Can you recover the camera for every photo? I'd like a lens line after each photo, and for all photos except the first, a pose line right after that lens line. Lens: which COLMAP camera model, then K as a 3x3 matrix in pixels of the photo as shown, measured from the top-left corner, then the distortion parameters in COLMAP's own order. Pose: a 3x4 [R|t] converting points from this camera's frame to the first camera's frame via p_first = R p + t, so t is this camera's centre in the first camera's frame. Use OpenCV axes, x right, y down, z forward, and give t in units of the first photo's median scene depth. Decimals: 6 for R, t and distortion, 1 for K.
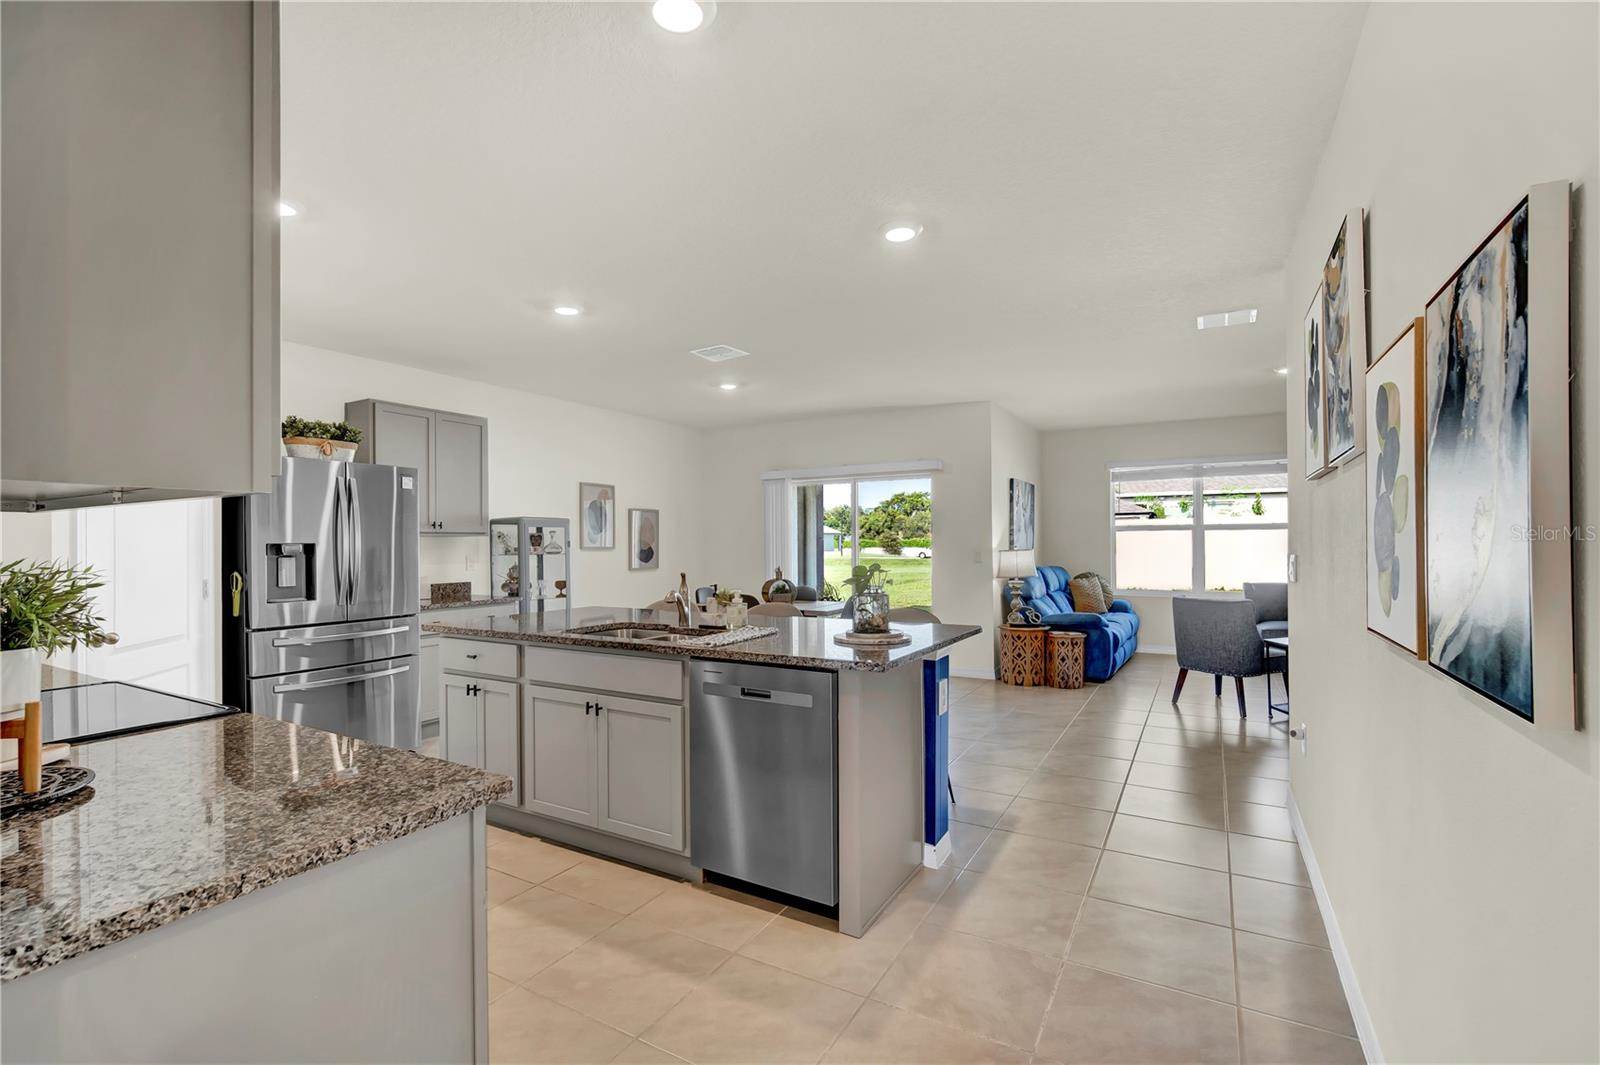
lens RADIAL K [[724.8, 0, 800.3], [0, 724.8, 534.5], [0, 0, 1]] dist [0.003264, 0.000245]
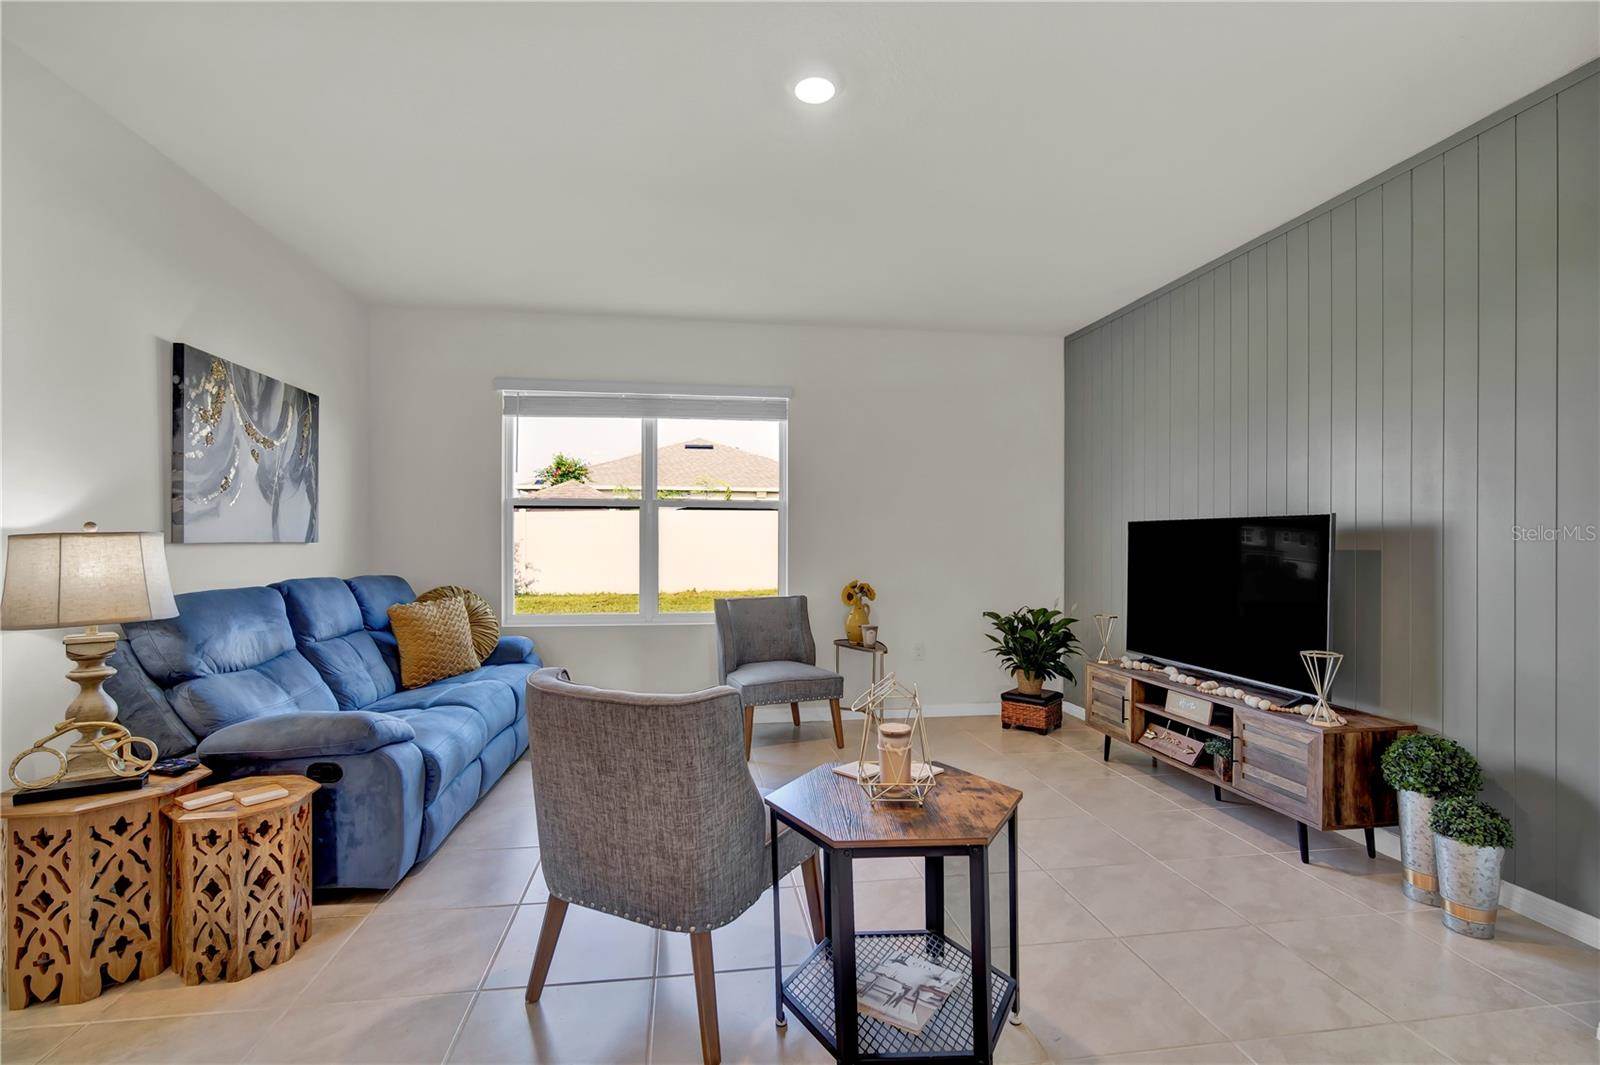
lens RADIAL K [[724.8, 0, 799.1], [0, 724.8, 536.6], [0, 0, 1]] dist [0.003264, 0.000245]
pose [[0.786654, 0.010053, 0.617312, 0.357879], [-0.012684, 0.999920, -0.000121, 0.018788], [-0.617263, -0.007735, 0.786719, 0.590075]]
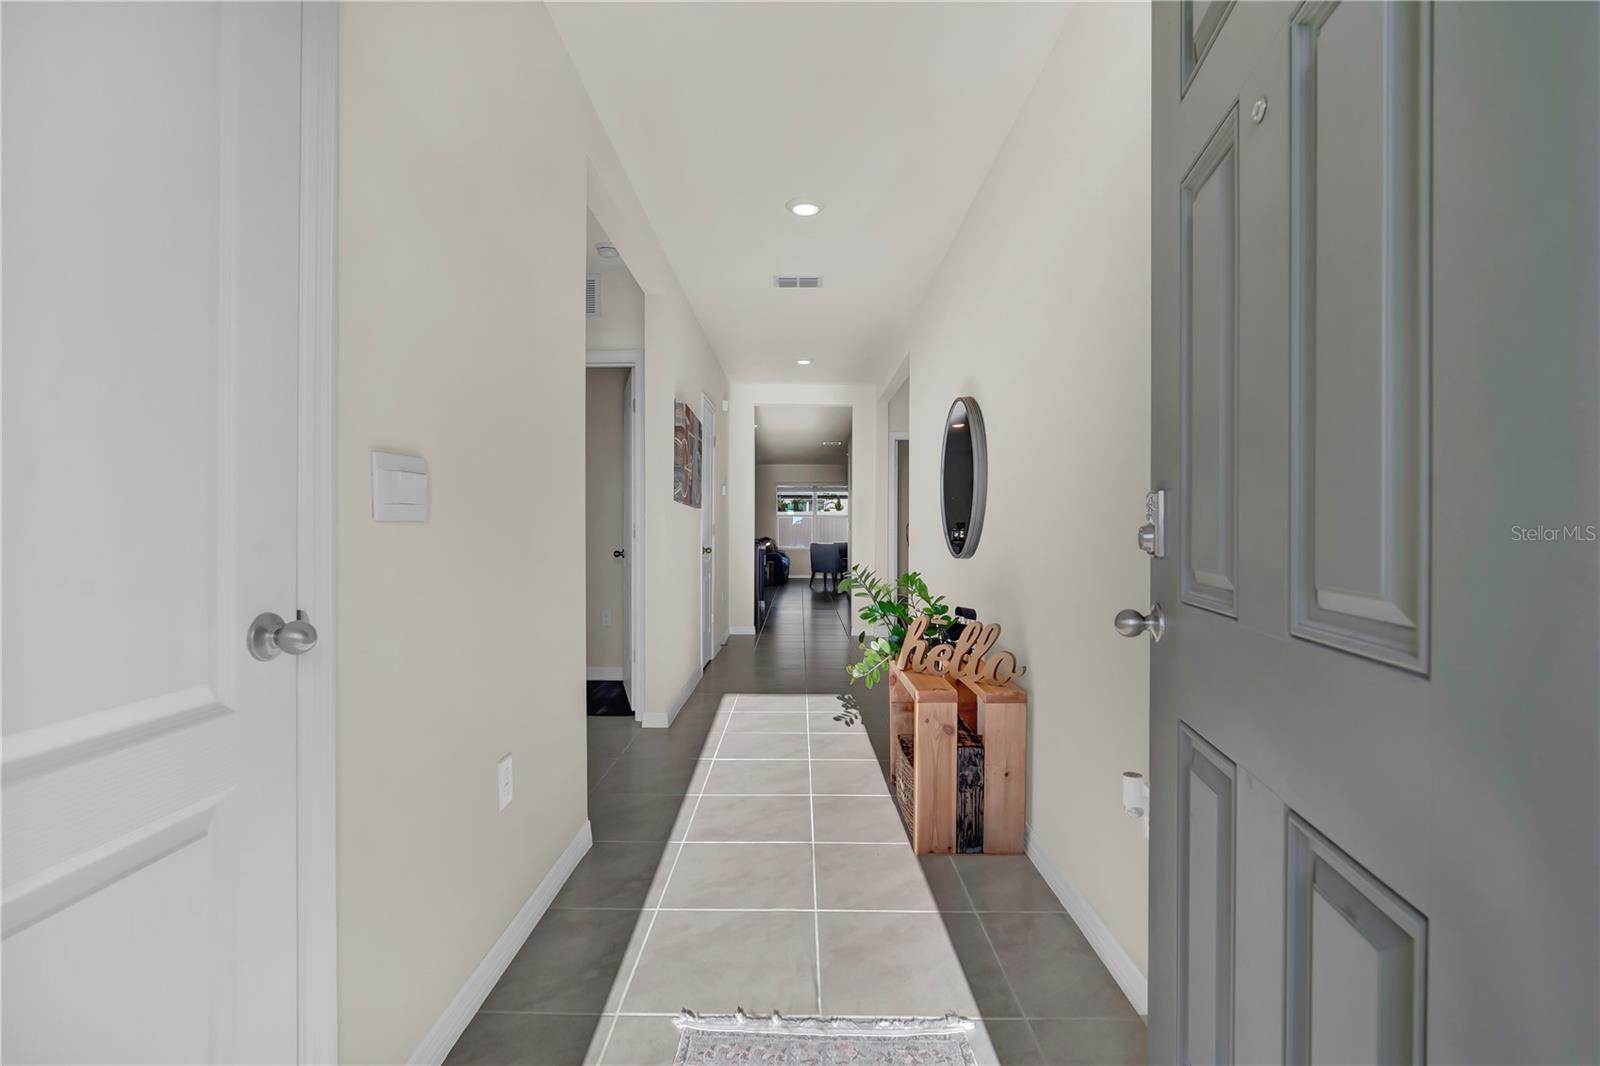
lens RADIAL K [[724.8, 0, 799.0], [0, 724.8, 530.4], [0, 0, 1]] dist [0.003264, 0.000245]
pose [[0.872940, 0.009764, 0.487730, -0.603217], [-0.015073, 0.999862, 0.006961, 0.020524], [-0.487595, -0.013428, 0.872967, -0.946054]]
